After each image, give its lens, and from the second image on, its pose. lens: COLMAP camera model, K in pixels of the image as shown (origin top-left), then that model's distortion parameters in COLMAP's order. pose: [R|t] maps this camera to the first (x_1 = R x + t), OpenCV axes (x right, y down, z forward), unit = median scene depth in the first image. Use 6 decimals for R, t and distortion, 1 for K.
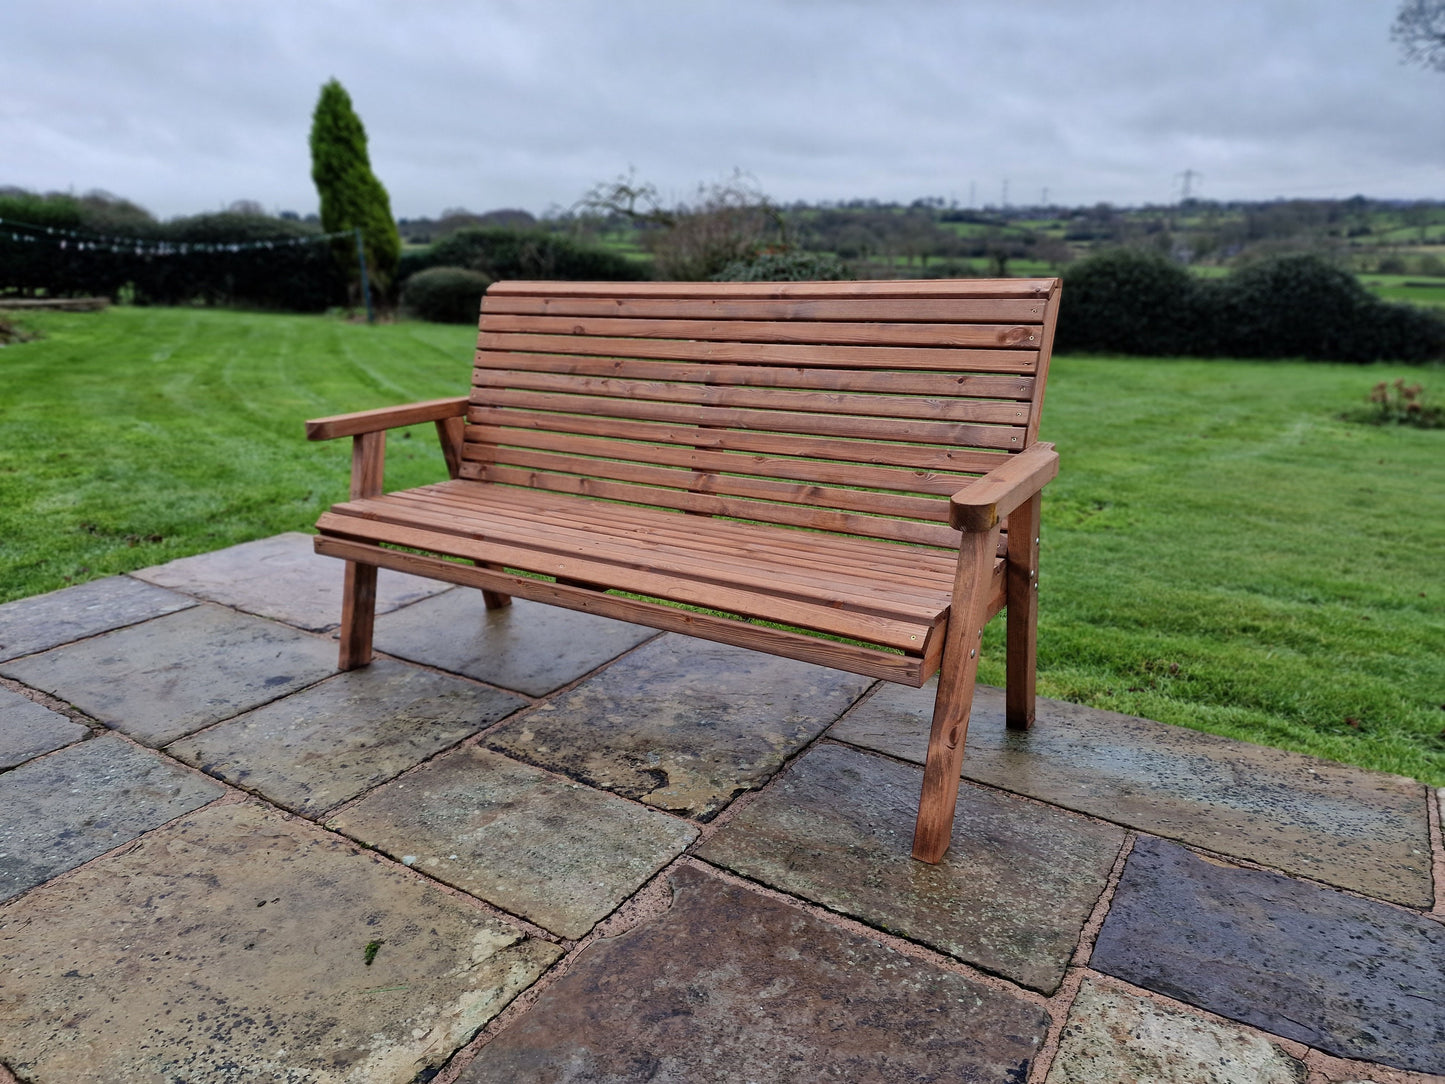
lens RADIAL K [[971.2, 0, 700.3], [0, 971.2, 541.5], [0, 0, 1]] dist [0.084655, -0.077298]
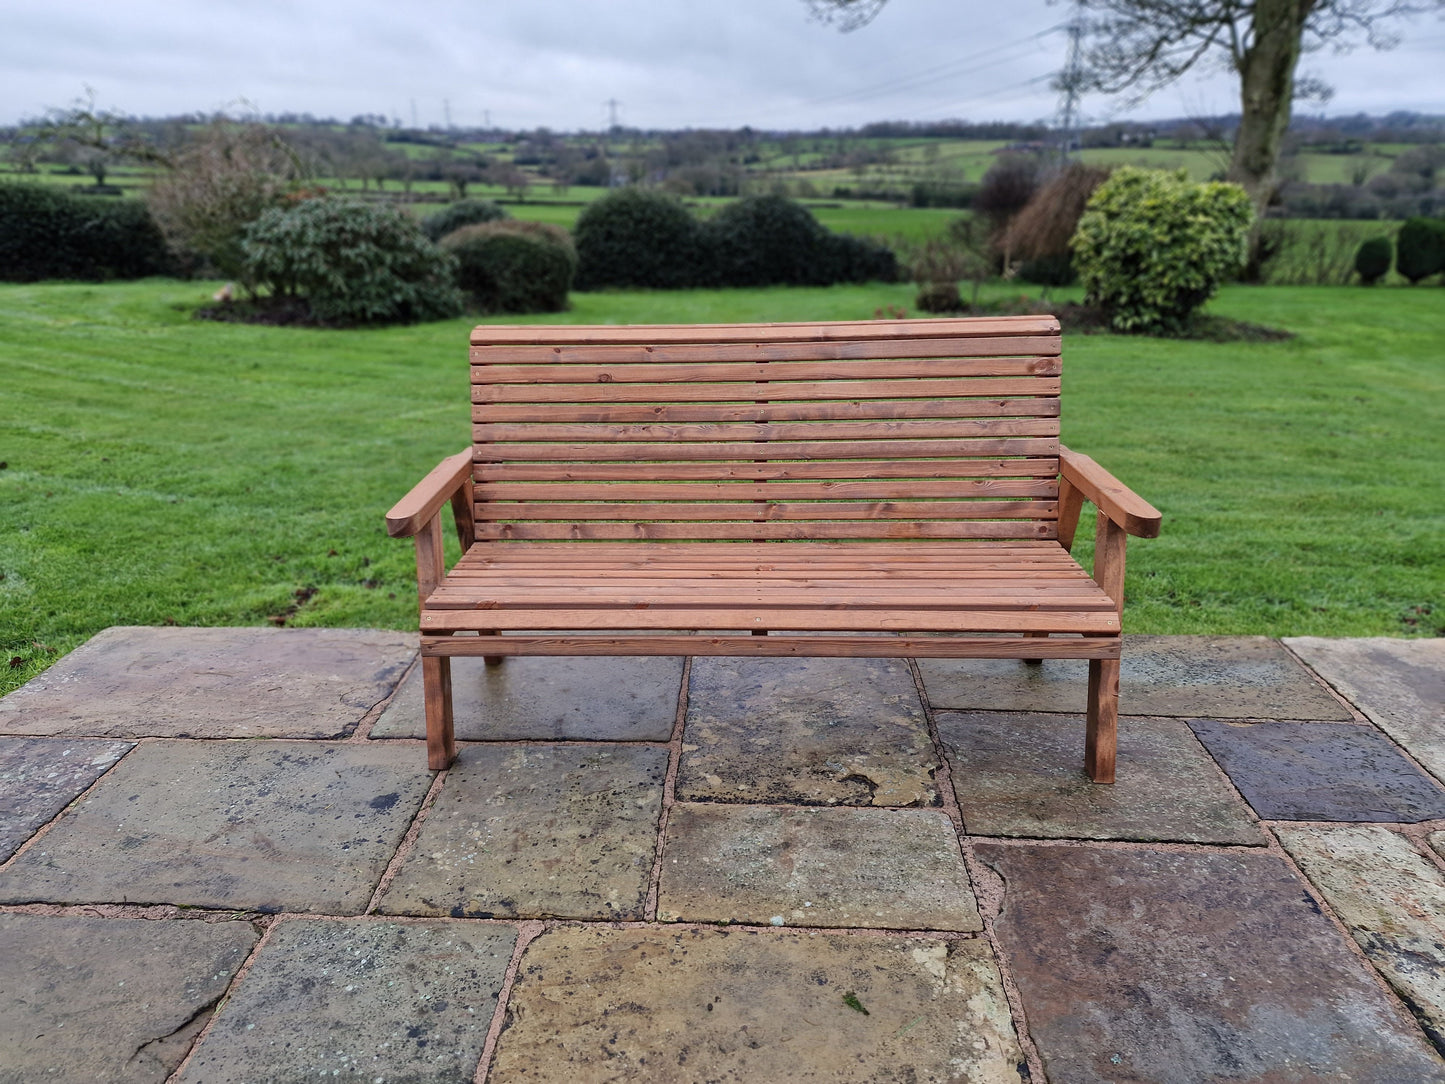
lens RADIAL K [[967.4, 0, 704.4], [0, 967.4, 545.0], [0, 0, 1]] dist [0.085573, -0.075867]
pose [[0.866127, -0.180579, 0.466064, -0.620620], [0.145082, 0.983139, 0.111304, -0.167980], [-0.478305, -0.028786, 0.877722, 0.081589]]
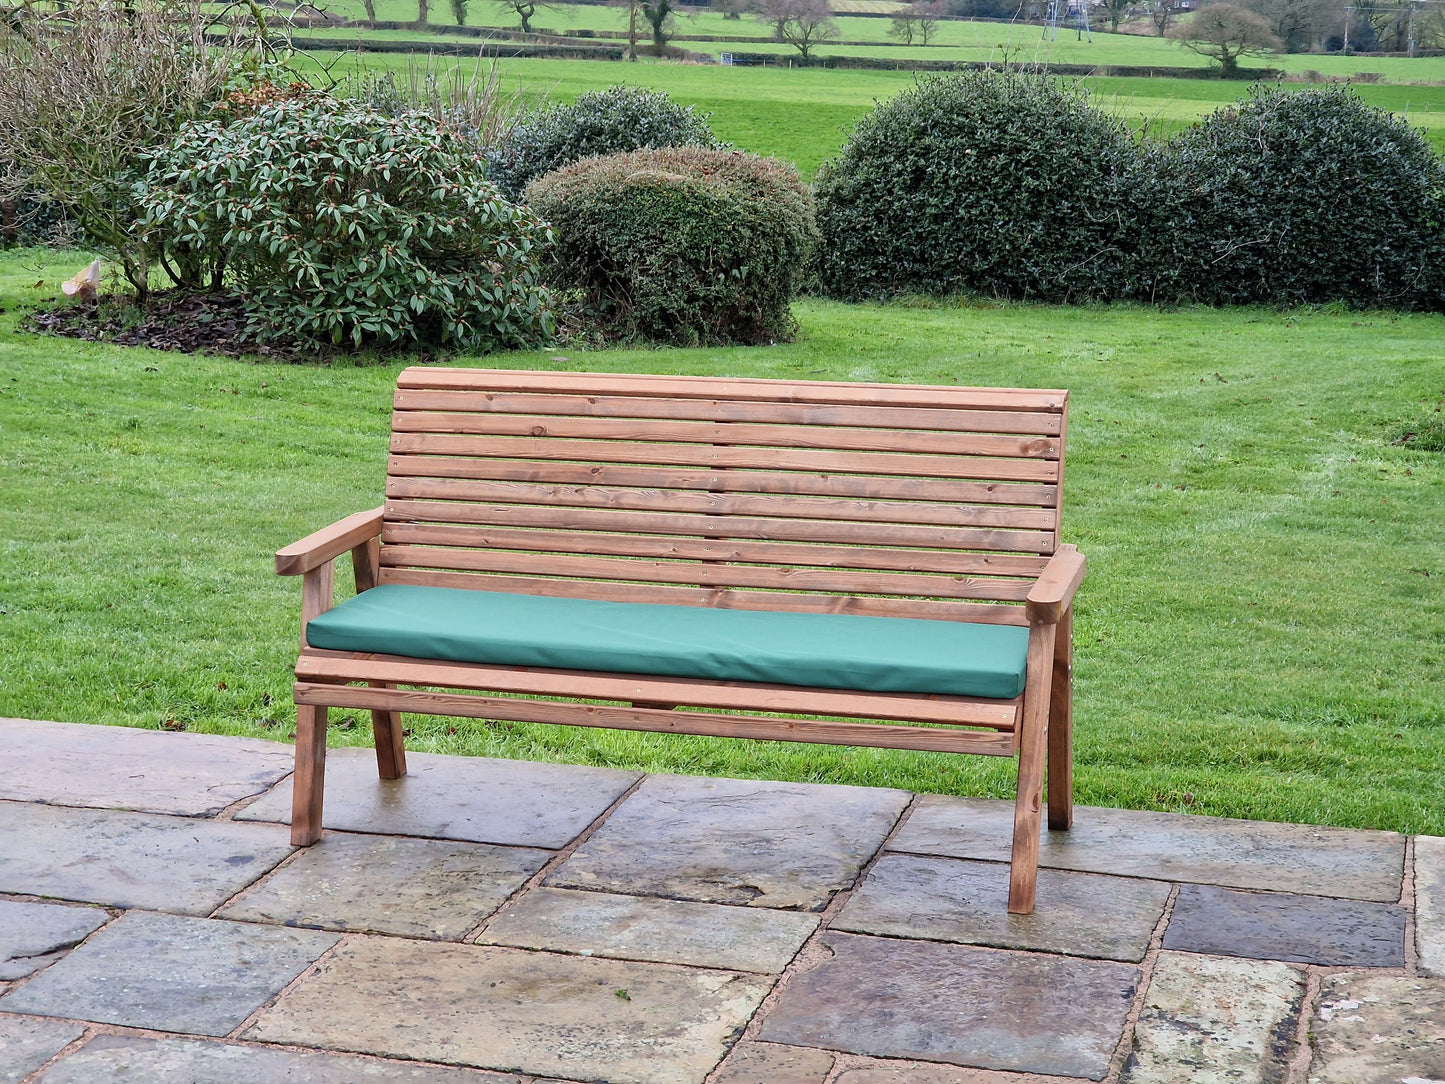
lens RADIAL K [[2780.0, 0, 675.2], [0, 2780.0, 510.3], [0, 0, 1]] dist [0.052566, 0.357652]
pose [[0.955933, -0.041196, 0.290682, -0.849329], [0.068841, 0.993955, -0.085524, 0.082361], [-0.285401, 0.101766, 0.952990, -1.599201]]
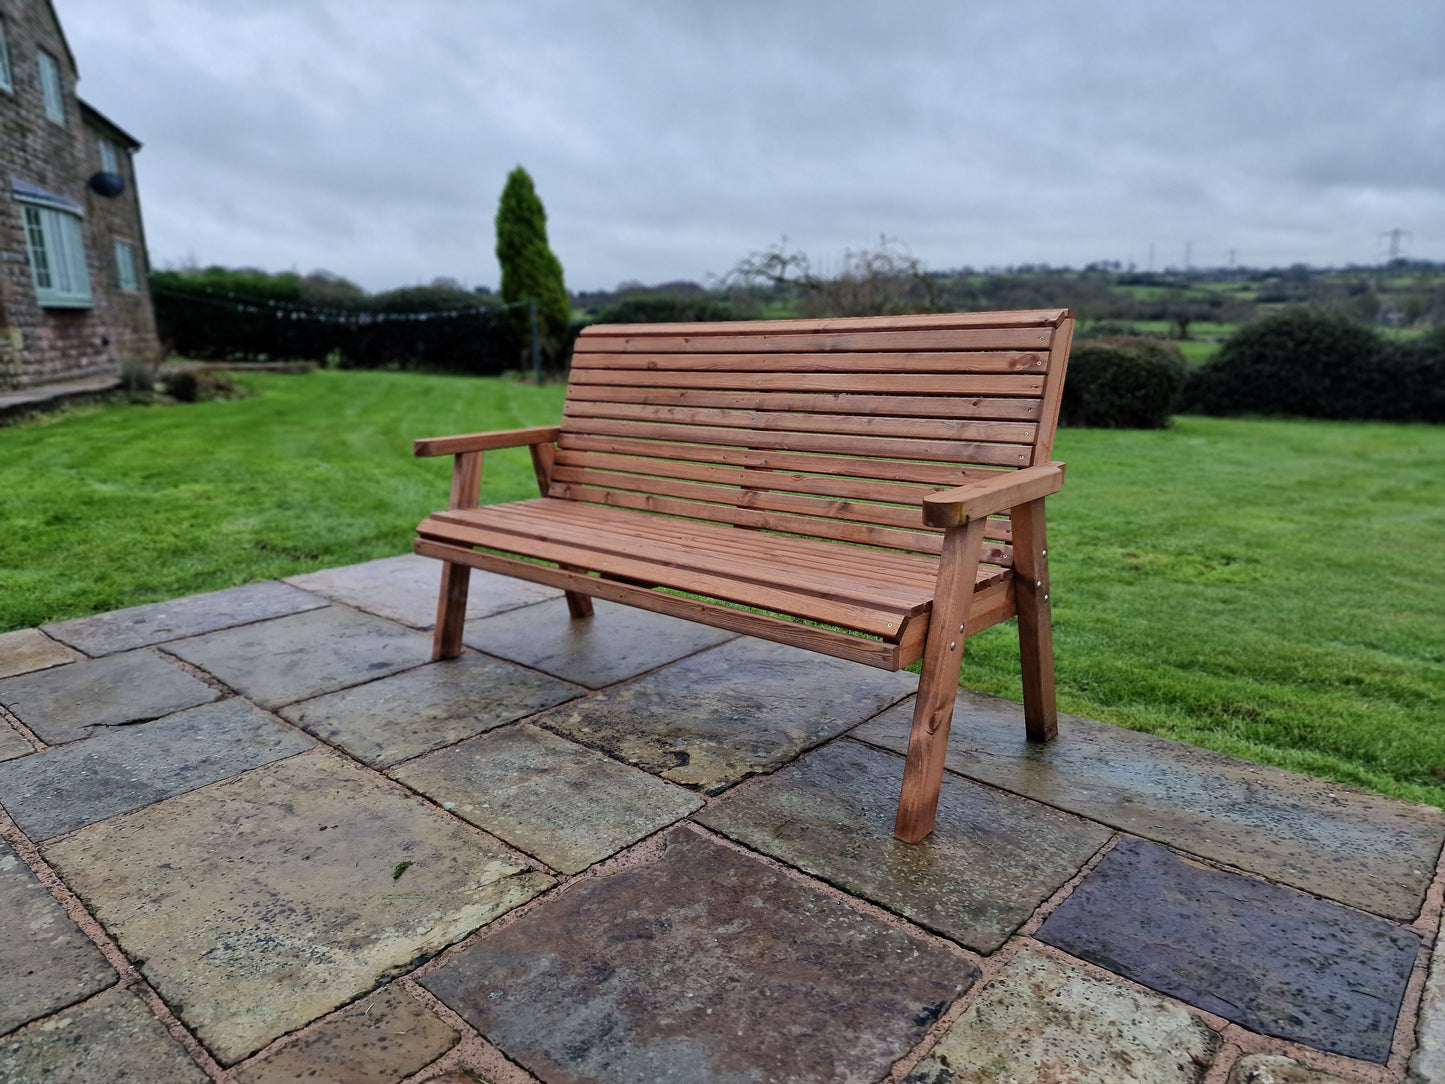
lens RADIAL K [[968.8, 0, 701.4], [0, 968.8, 522.5], [0, 0, 1]] dist [0.086922, -0.078217]
pose [[0.986873, 0.025986, -0.159397, 0.132711], [-0.038954, 0.996130, -0.078783, 0.056968], [0.156733, 0.083958, 0.984066, -0.085498]]
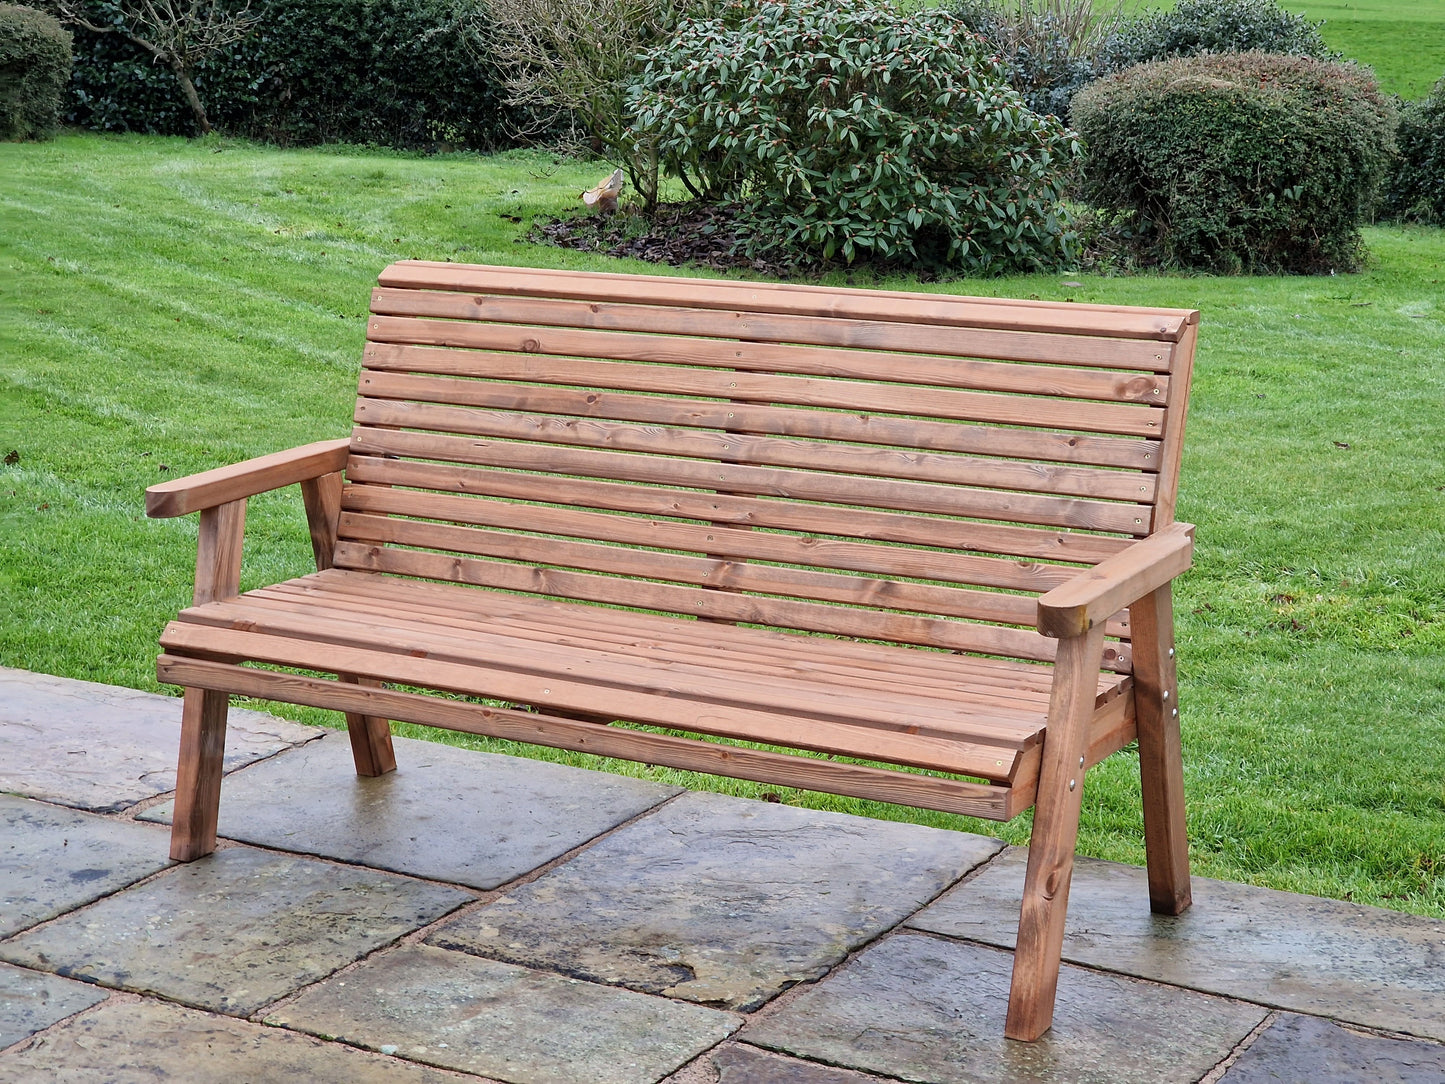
lens RADIAL K [[2776.9, 0, 737.0], [0, 2776.9, 481.1], [0, 0, 1]] dist [0.033335, 0.385415]
pose [[0.998318, -0.002790, 0.057914, -0.110755], [0.007428, 0.996766, -0.080021, 0.033469], [-0.057504, 0.080317, 0.995109, -1.048553]]
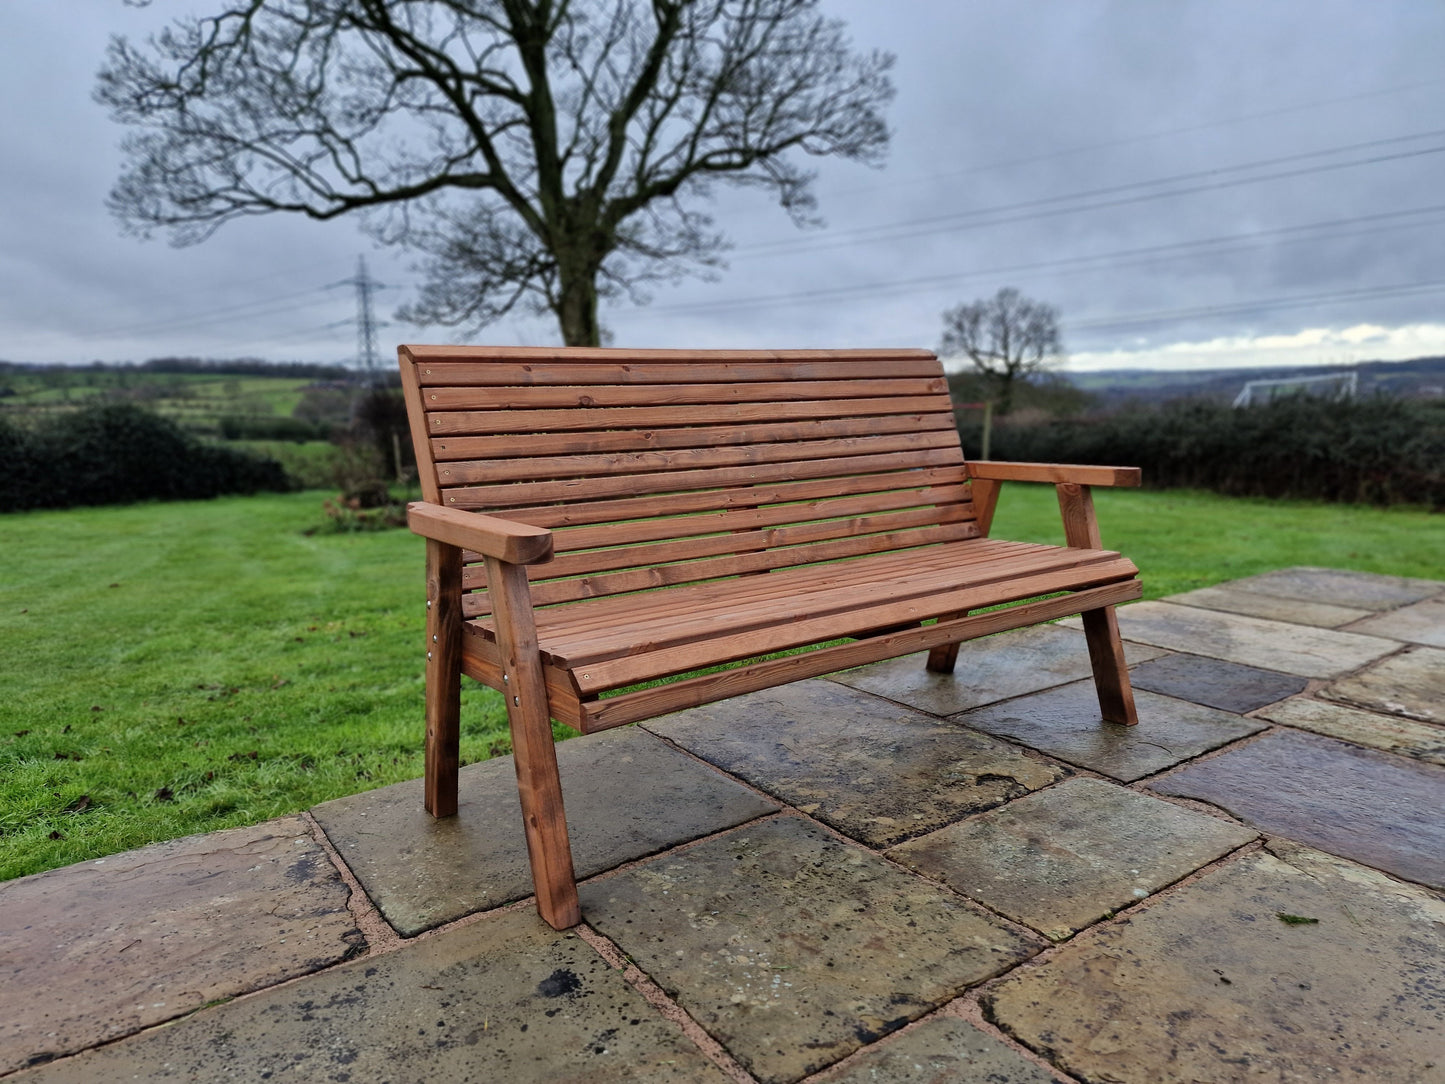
lens RADIAL K [[966.3, 0, 712.4], [0, 966.3, 533.0], [0, 0, 1]] dist [0.087065, -0.075618]
pose [[0.372740, -0.127815, 0.919091, -1.001146], [0.275020, 0.961184, 0.022134, -0.113619], [-0.886245, 0.244518, 0.393423, 0.709152]]
